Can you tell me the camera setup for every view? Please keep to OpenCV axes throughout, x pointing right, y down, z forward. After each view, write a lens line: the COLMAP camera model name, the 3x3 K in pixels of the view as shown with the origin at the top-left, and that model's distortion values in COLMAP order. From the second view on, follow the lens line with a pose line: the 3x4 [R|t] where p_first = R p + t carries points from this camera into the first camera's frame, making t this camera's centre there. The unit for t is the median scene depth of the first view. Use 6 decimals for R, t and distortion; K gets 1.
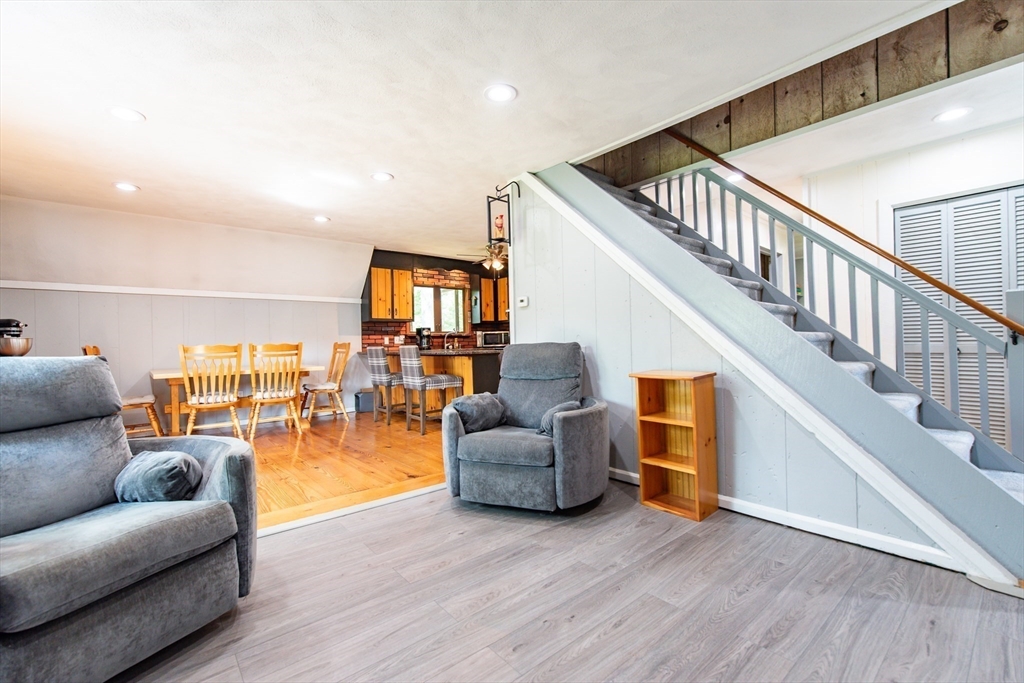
lens RADIAL K [[439.2, 0, 513.0], [0, 439.2, 344.8], [0, 0, 1]] dist [0.001650, -0.000492]
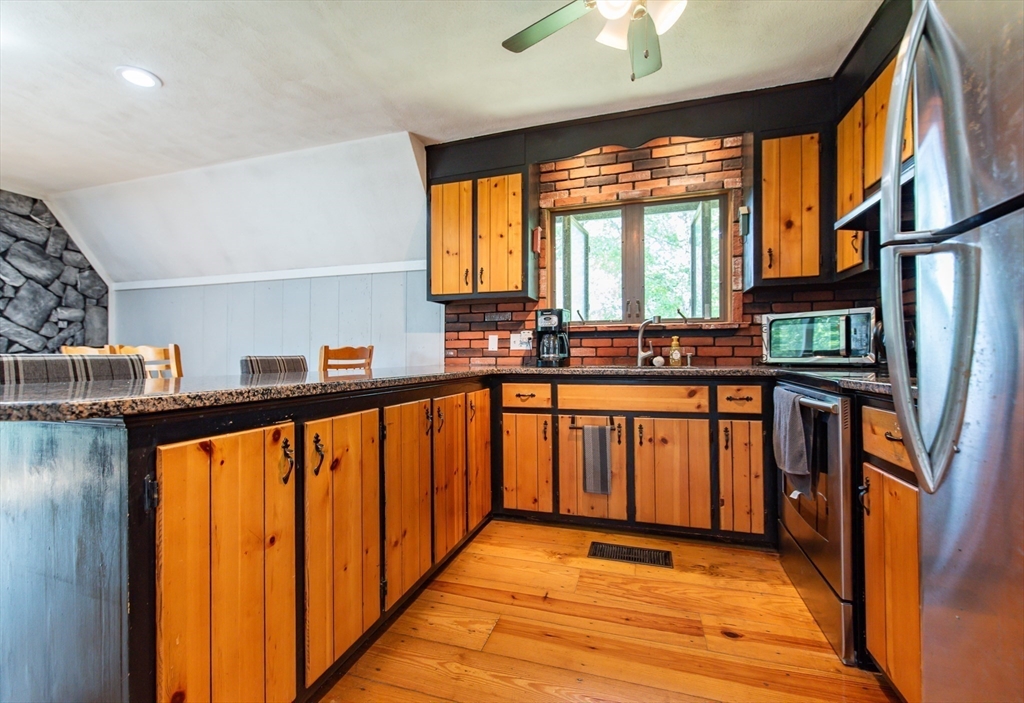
lens RADIAL K [[442.8, 0, 505.2], [0, 442.8, 354.6], [0, 0, 1]] dist [-0.000308, -0.000038]
pose [[0.516128, 0.019373, -0.856293, 0.172211], [-0.011273, 0.999811, 0.015825, -0.006606], [0.856437, 0.001485, 0.516249, 1.126057]]
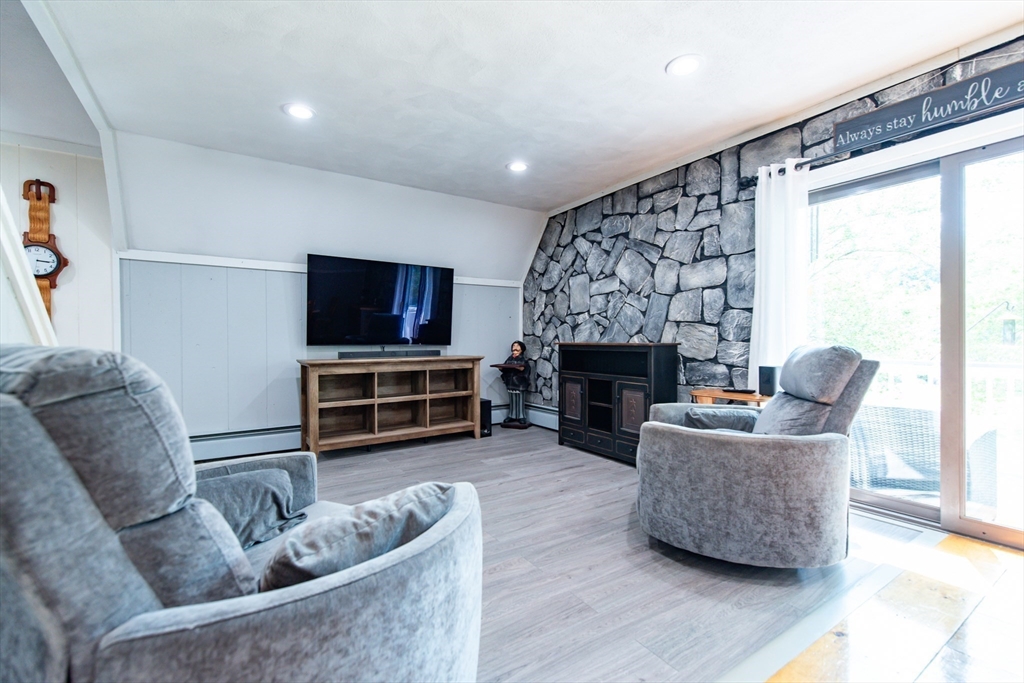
lens RADIAL K [[439.2, 0, 513.0], [0, 439.2, 344.8], [0, 0, 1]] dist [0.001650, -0.000492]
pose [[-0.990599, 0.023330, 0.134793, -0.145413], [0.024171, 0.999697, 0.004606, 0.000343], [-0.134645, 0.007821, -0.990863, 0.811903]]
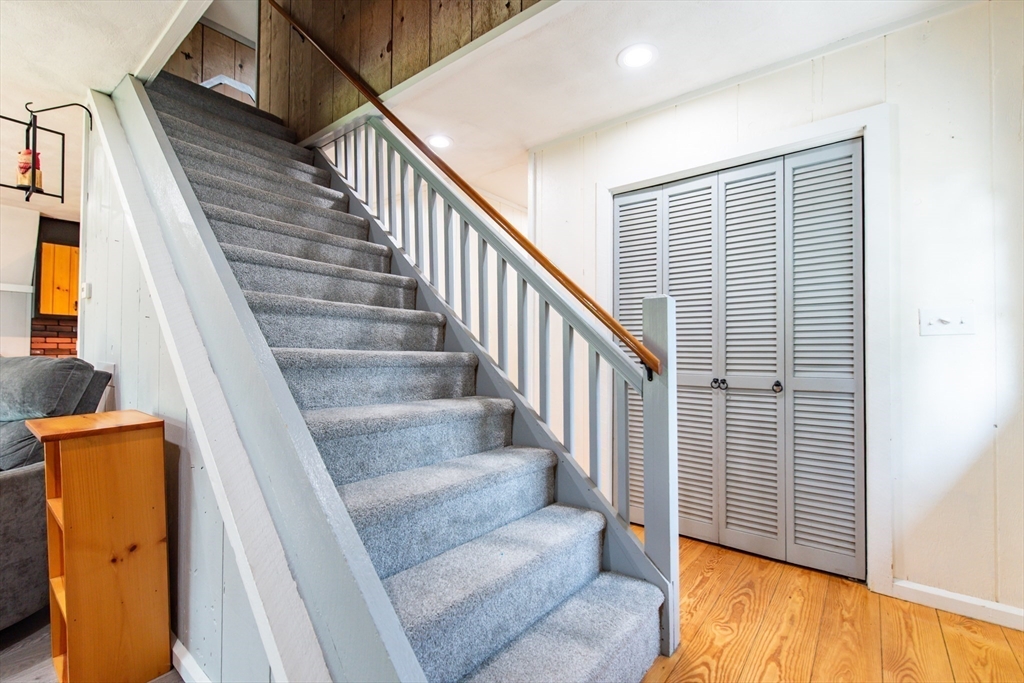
lens RADIAL K [[450.5, 0, 508.9], [0, 450.5, 345.2], [0, 0, 1]] dist [0.001066, 0.000036]
pose [[0.982885, 0.031150, 0.181569, 0.405505], [-0.026985, 0.999314, -0.025368, -0.015081], [-0.182235, 0.020034, 0.983051, 0.192106]]
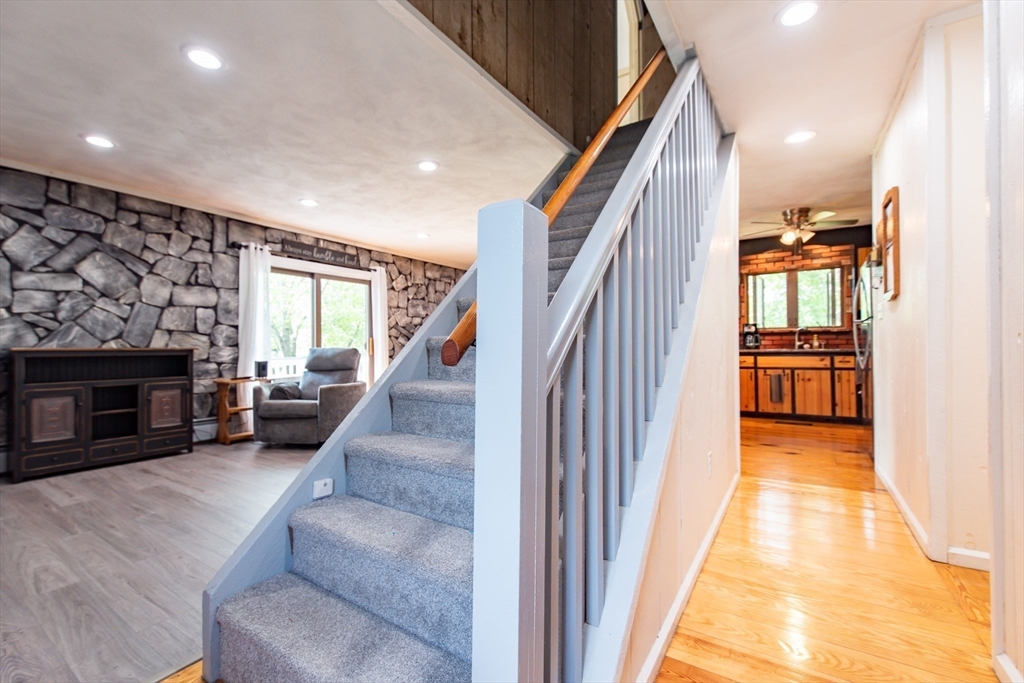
lens RADIAL K [[439.2, 0, 513.0], [0, 439.2, 344.8], [0, 0, 1]] dist [0.001650, -0.000492]
pose [[0.278048, 0.016761, -0.960421, 0.735789], [-0.001812, 0.999855, 0.016925, -0.015447], [0.960565, -0.002965, 0.278038, 0.461995]]
